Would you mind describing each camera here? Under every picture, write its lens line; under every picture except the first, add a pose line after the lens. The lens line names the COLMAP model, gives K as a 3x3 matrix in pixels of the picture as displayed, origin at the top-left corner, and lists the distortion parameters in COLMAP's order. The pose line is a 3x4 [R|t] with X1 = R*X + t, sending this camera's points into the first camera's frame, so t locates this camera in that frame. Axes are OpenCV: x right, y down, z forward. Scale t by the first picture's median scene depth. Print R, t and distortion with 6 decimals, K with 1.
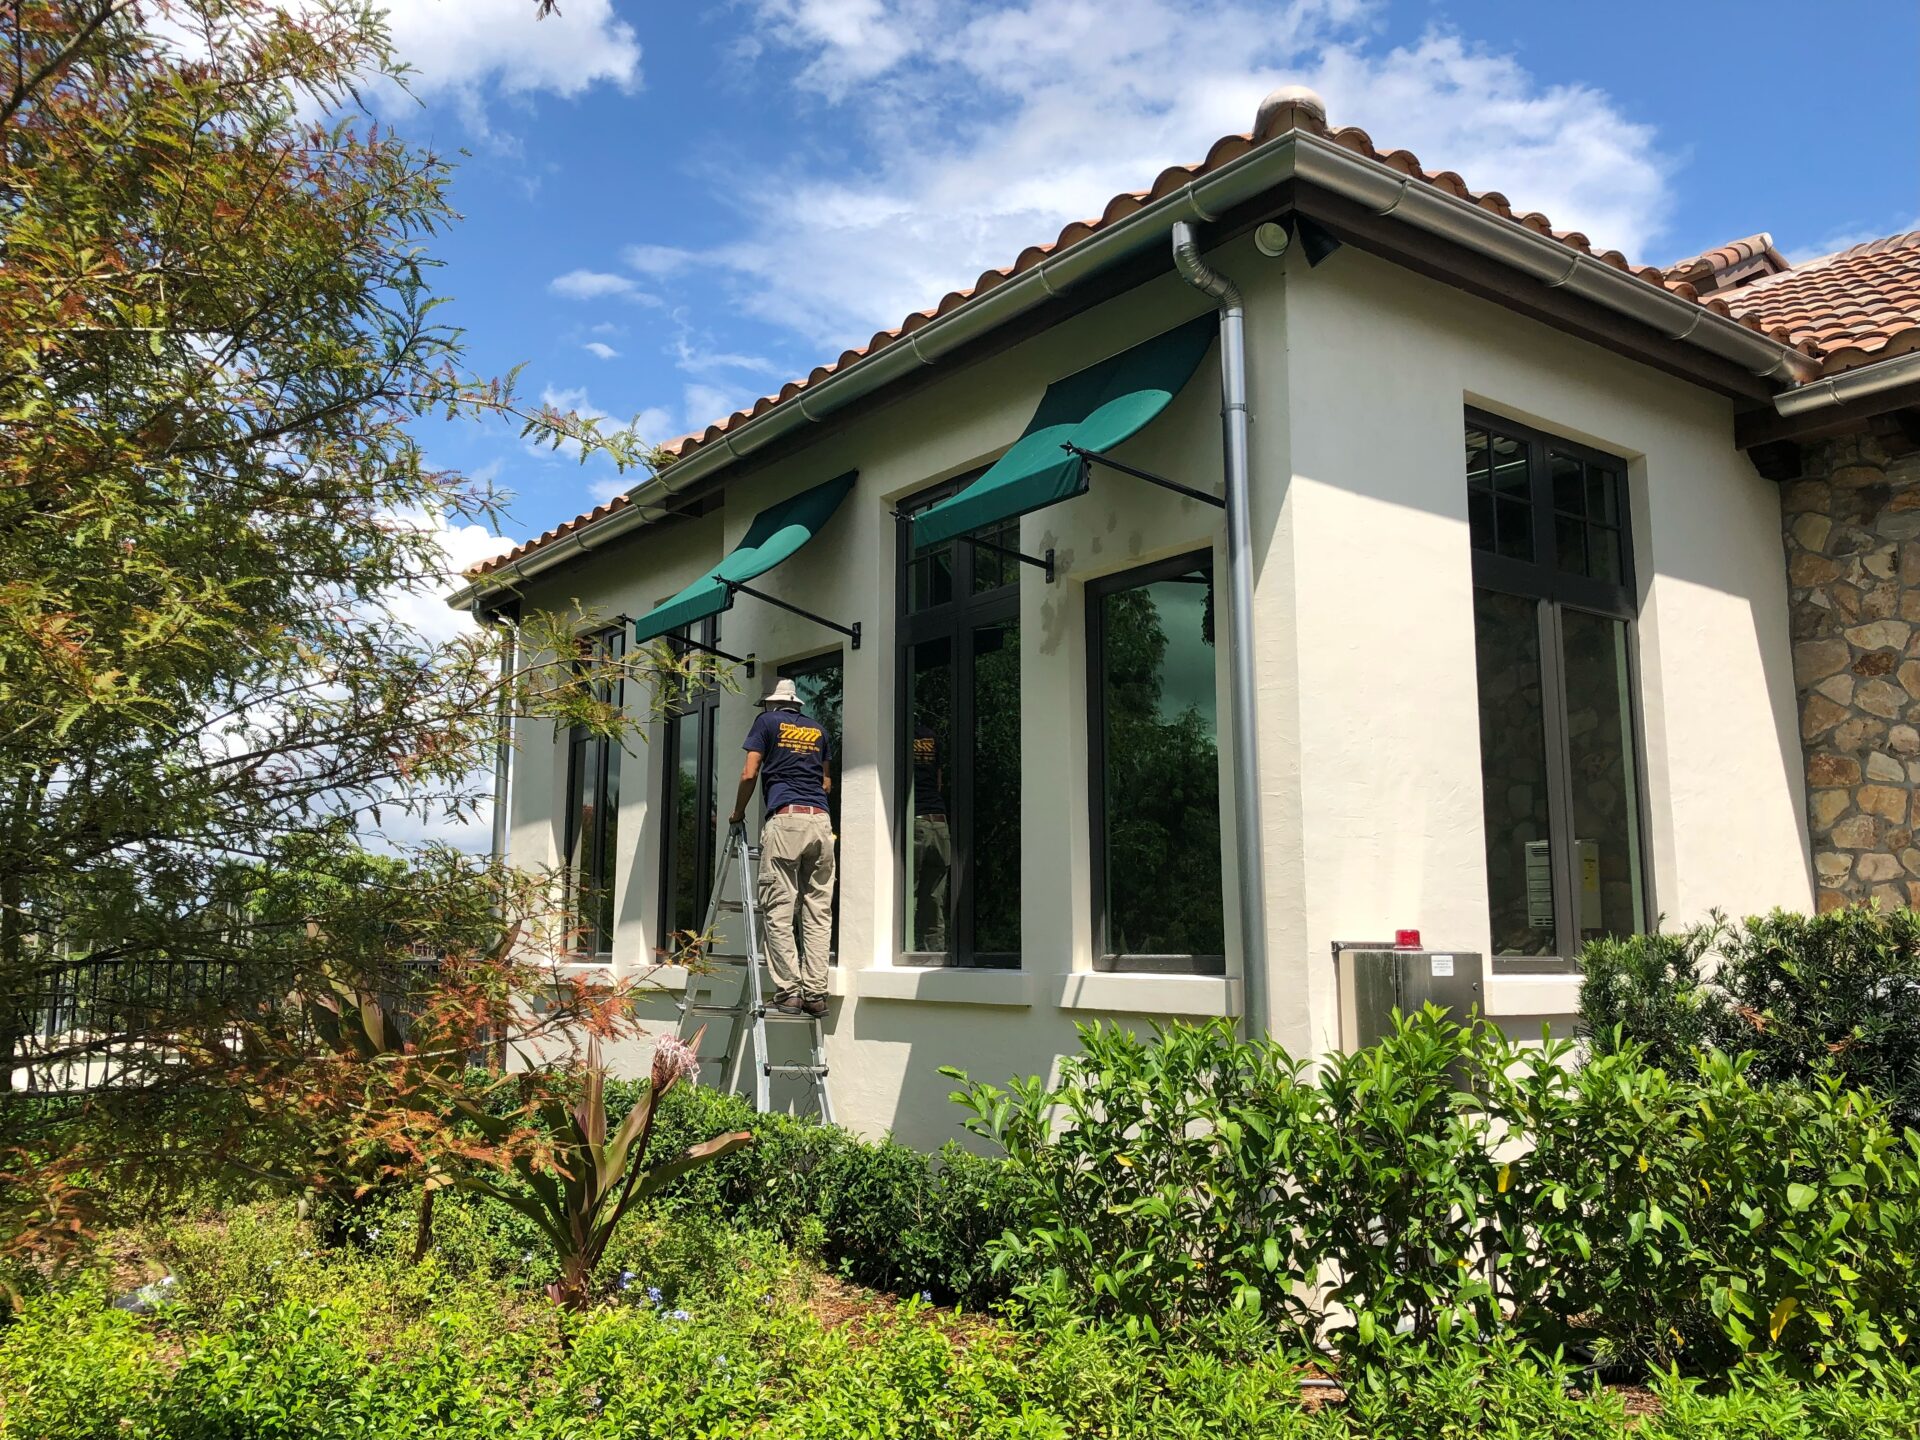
lens RADIAL K [[1578.3, 0, 960.0], [0, 1578.3, 720.0], [0, 0, 1]] dist [-0.002074, -0.001431]
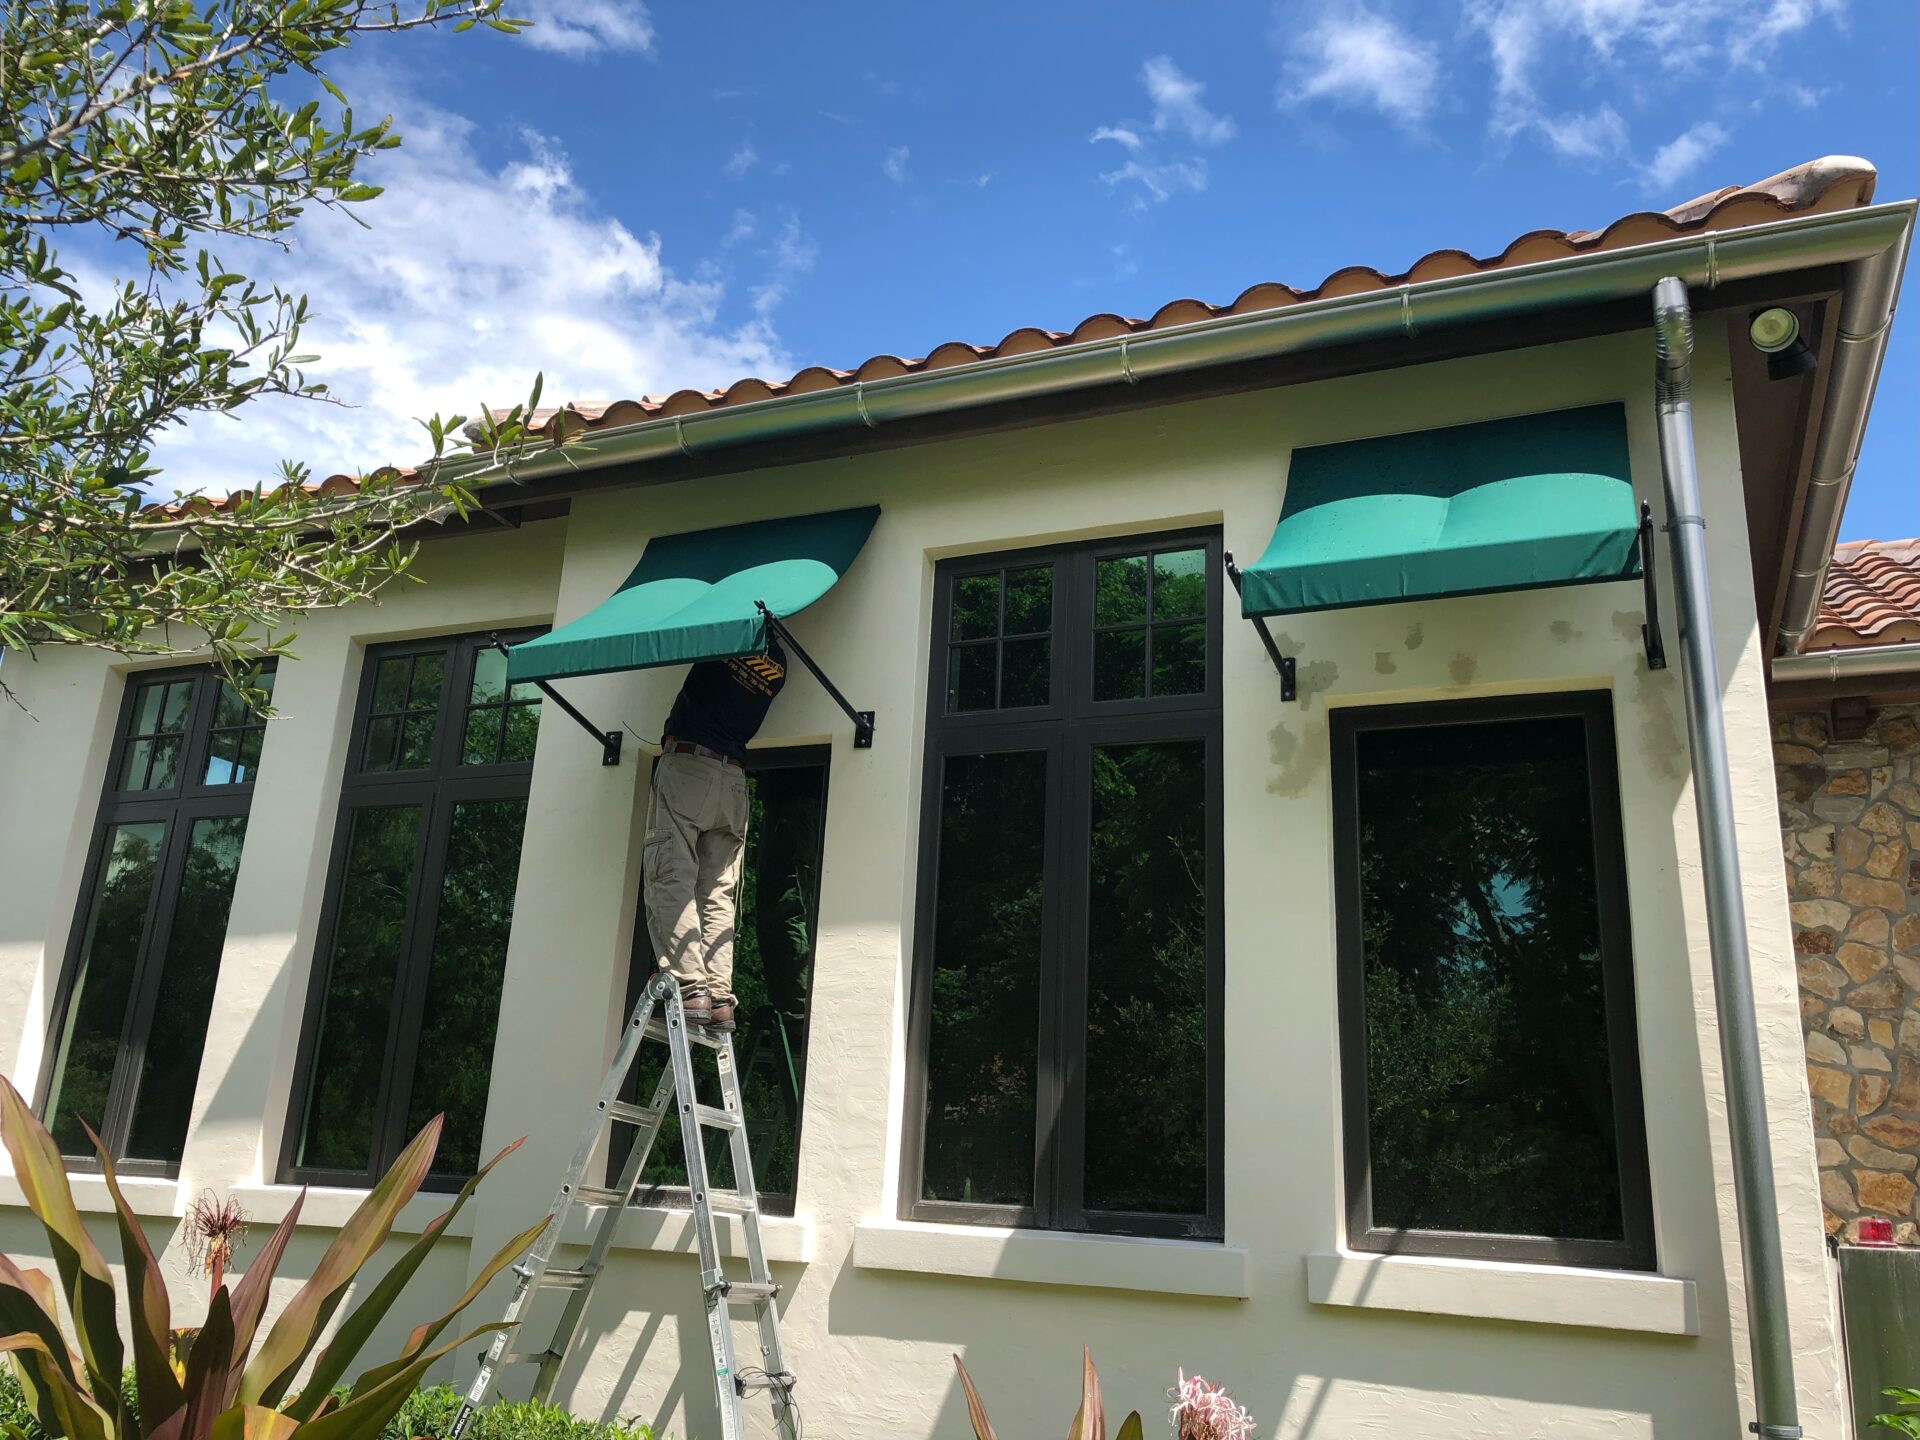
lens RADIAL K [[1578.3, 0, 960.0], [0, 1578.3, 720.0], [0, 0, 1]] dist [-0.002074, -0.001431]
pose [[0.863601, 0.184131, 0.469350, -0.378976], [-0.119897, 0.979222, -0.163549, 0.054792], [-0.489713, 0.084967, 0.867734, 0.390942]]
